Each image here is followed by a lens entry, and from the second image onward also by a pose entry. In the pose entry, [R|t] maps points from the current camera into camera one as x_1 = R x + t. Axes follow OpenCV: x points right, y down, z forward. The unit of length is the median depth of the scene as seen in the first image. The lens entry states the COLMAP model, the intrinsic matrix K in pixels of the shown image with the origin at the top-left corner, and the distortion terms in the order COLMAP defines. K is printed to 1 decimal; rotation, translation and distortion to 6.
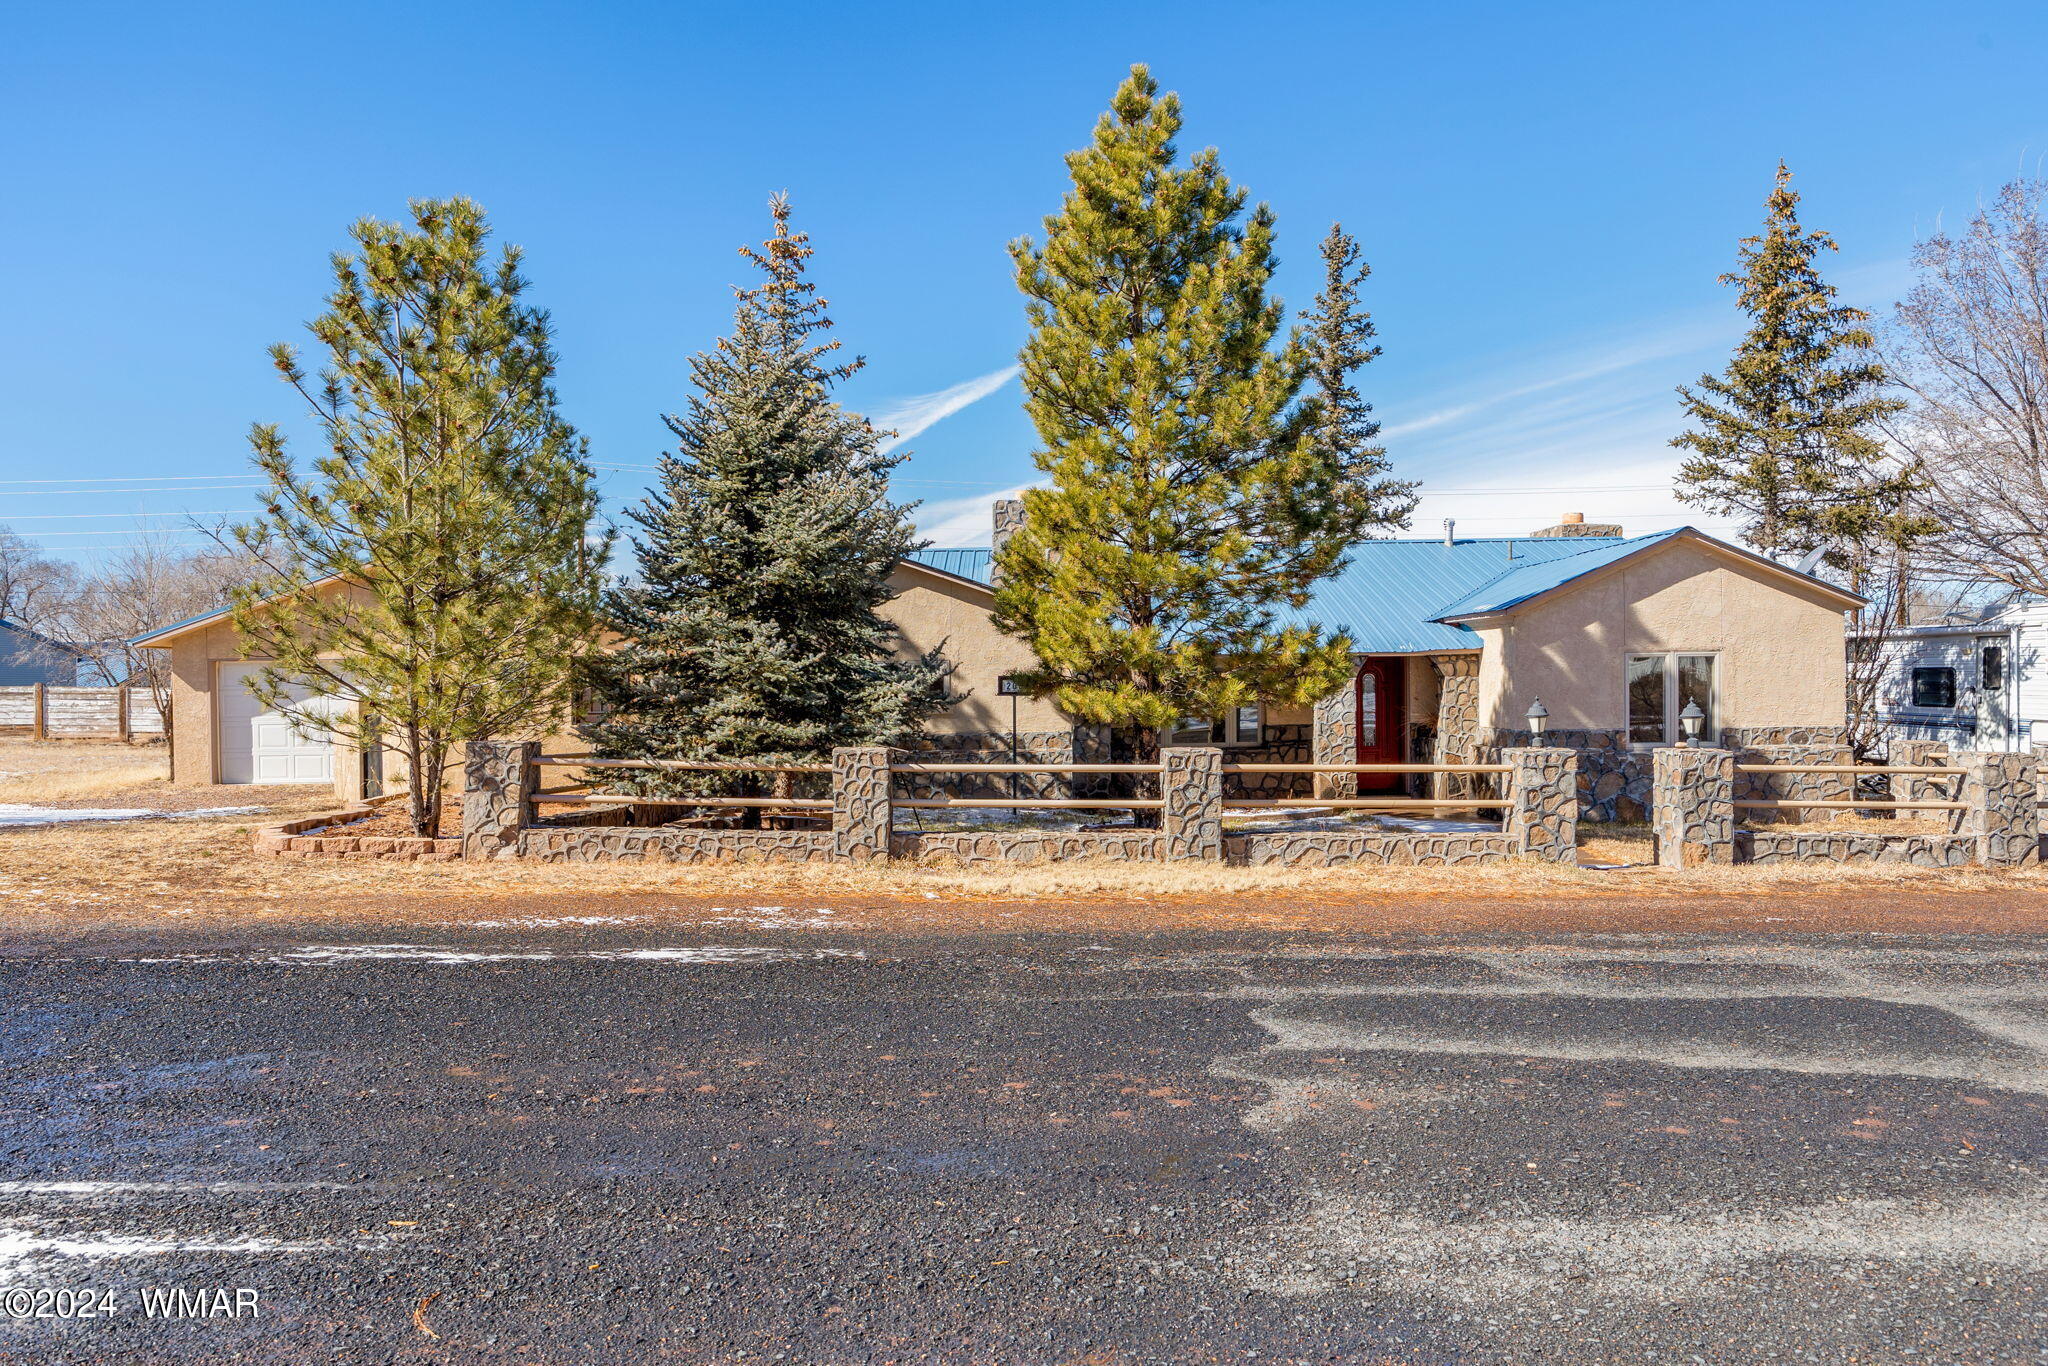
lens RADIAL K [[1238.0, 0, 1015.5], [0, 1238.0, 695.0], [0, 0, 1]] dist [-0.000671, -0.000113]
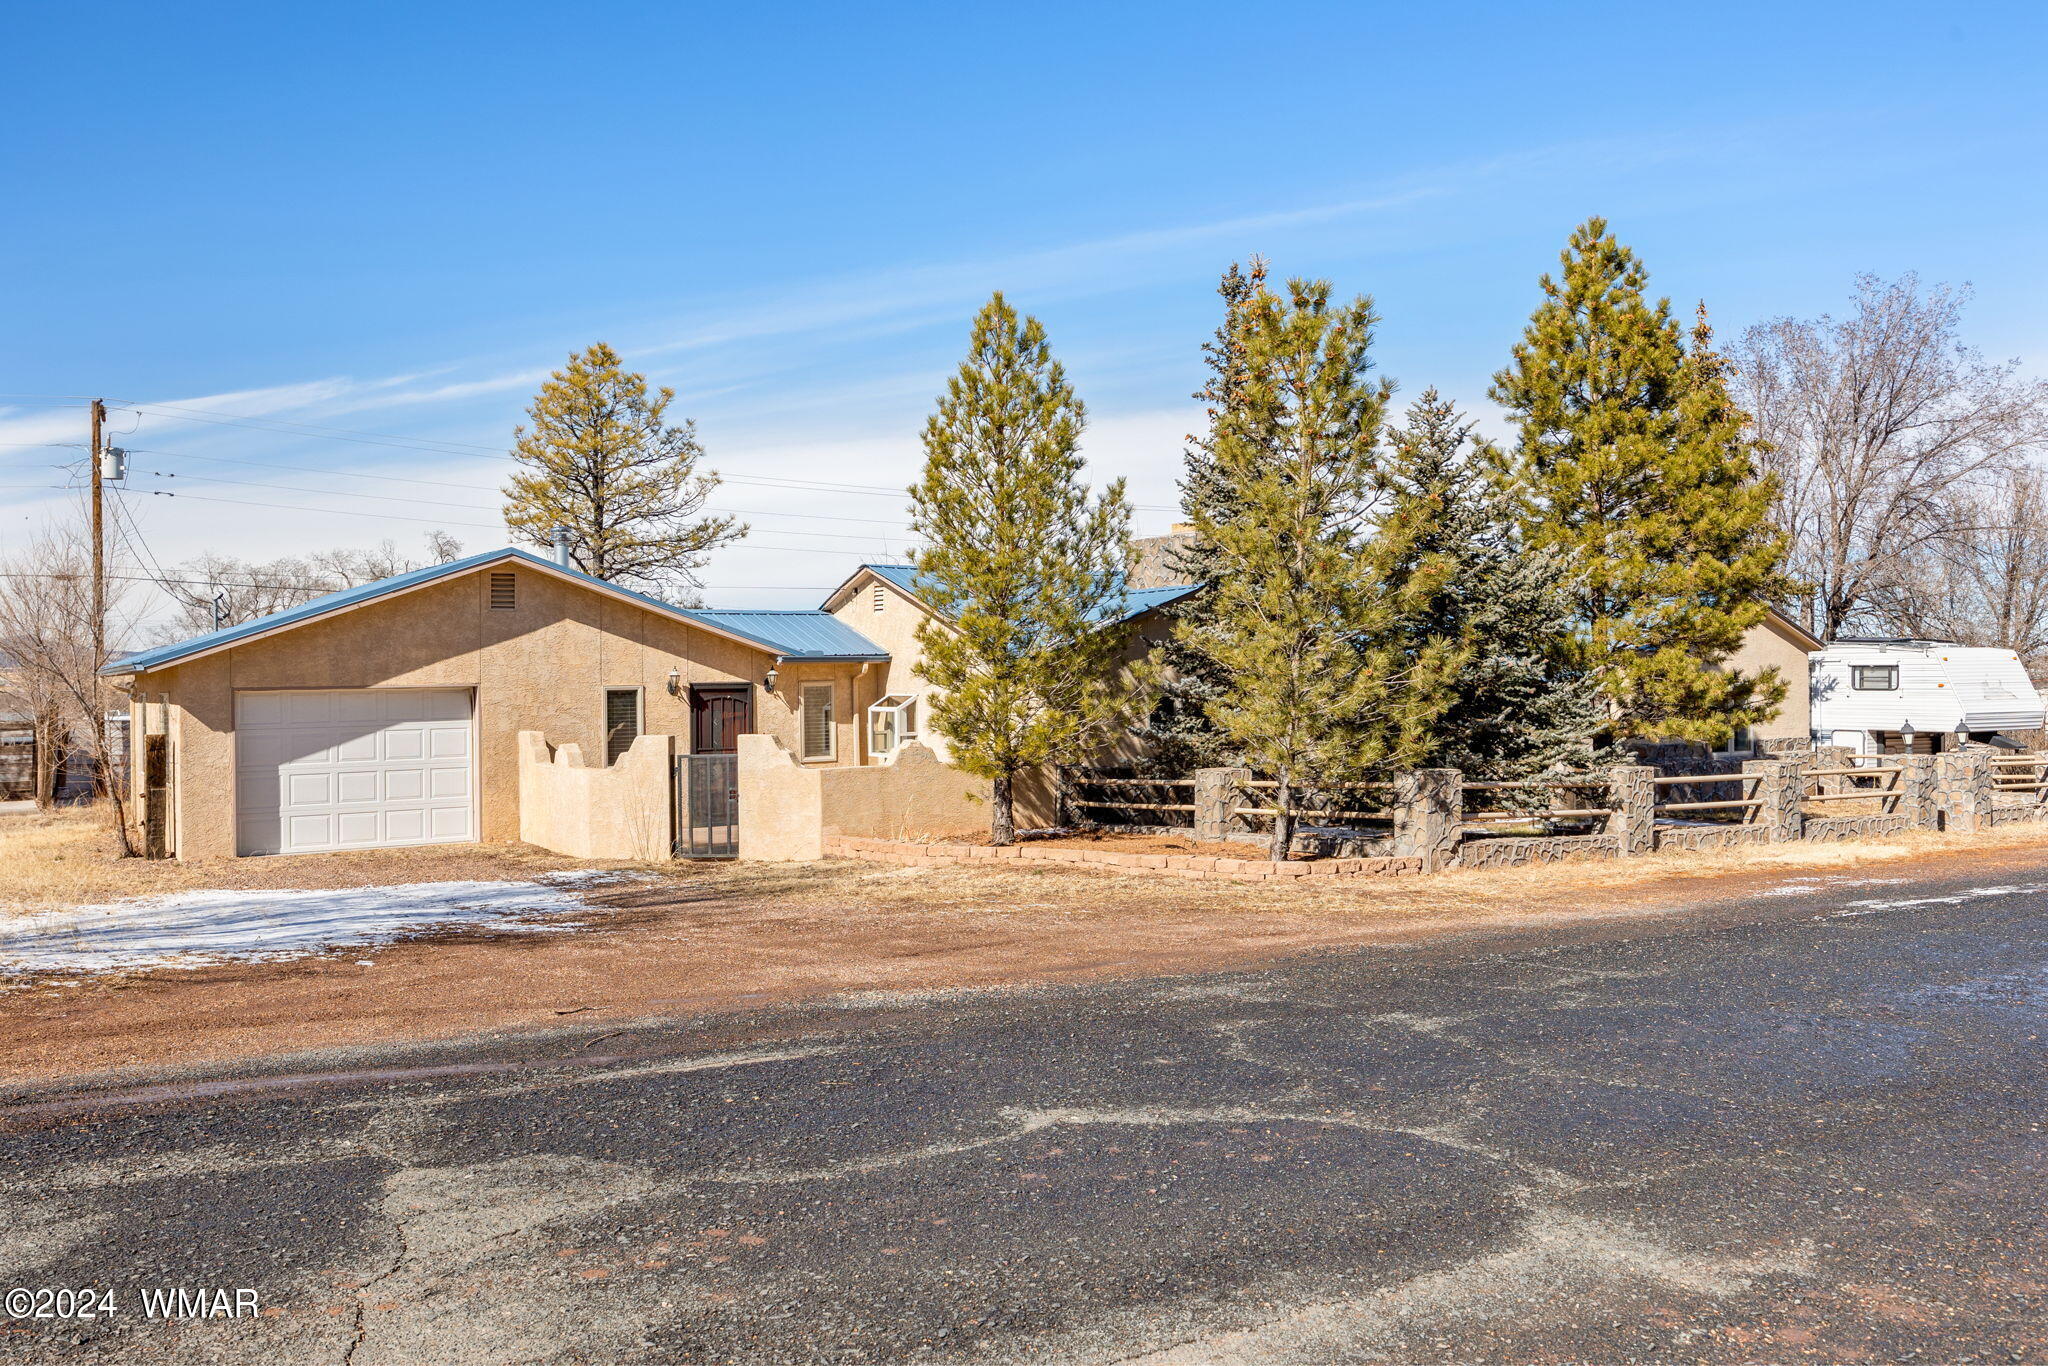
lens RADIAL K [[1676.0, 0, 1024.0], [0, 1676.0, 683.0], [0, 0, 1]] dist [-0.074671, -0.000970]
pose [[0.868831, -0.000605, 0.495109, -1.023660], [0.010412, 0.999800, -0.017050, -0.013951], [-0.495000, 0.019969, 0.868664, -0.113488]]
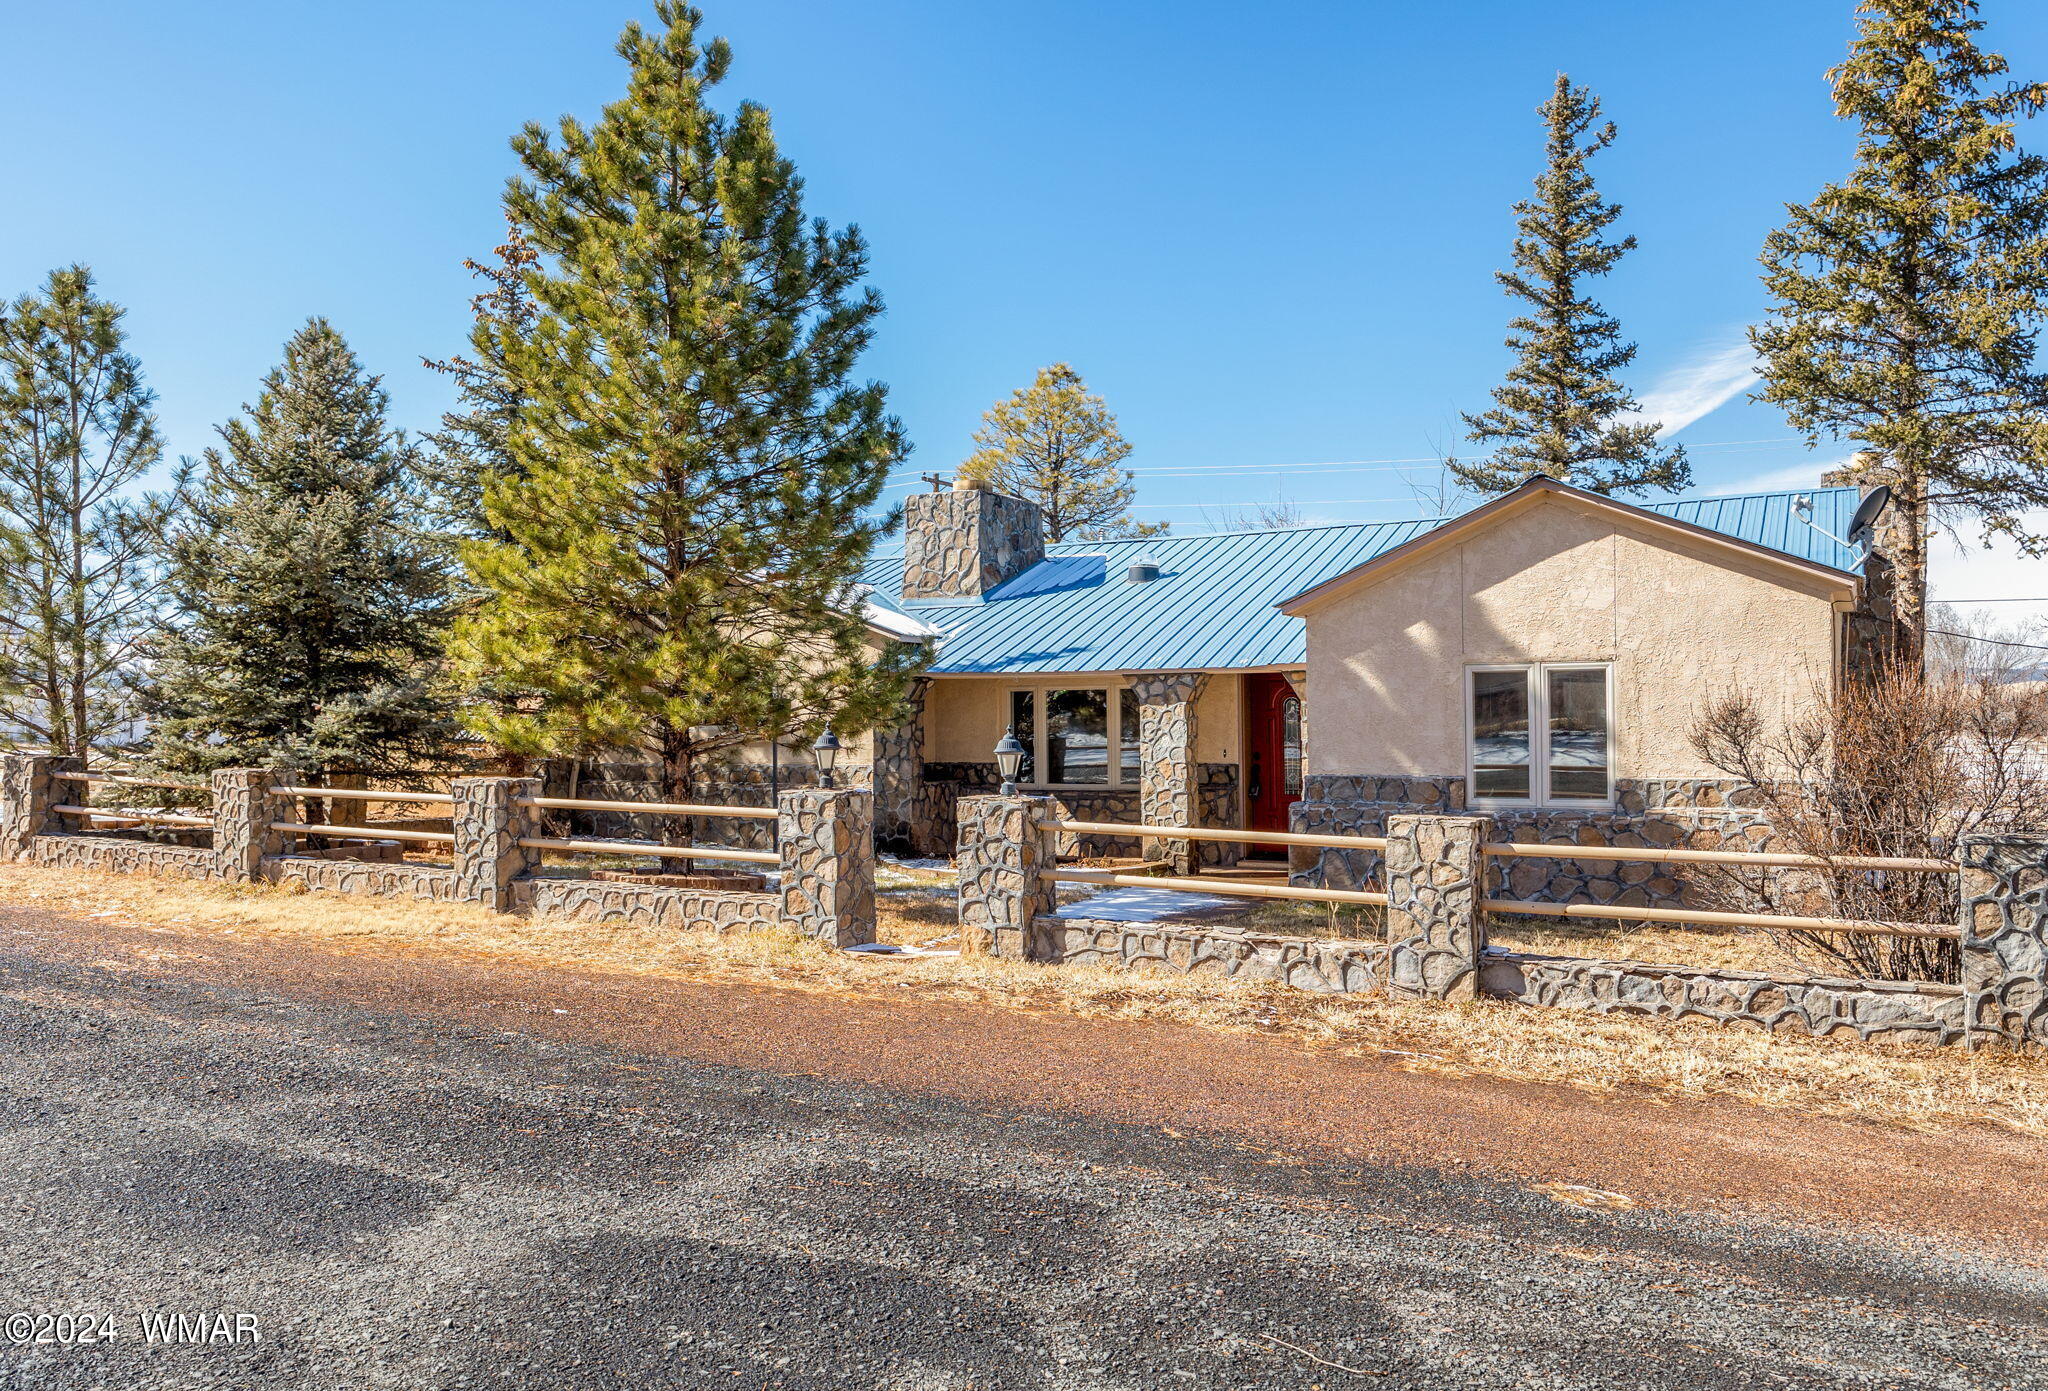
lens RADIAL K [[1469.9, 0, 1016.9], [0, 1469.9, 739.7], [0, 0, 1]] dist [-0.006694, 0.001982]
pose [[0.883590, 0.012827, -0.468085, 0.655825], [-0.009364, 0.999909, 0.009725, 0.001260], [0.468167, -0.004210, 0.883630, 0.169416]]
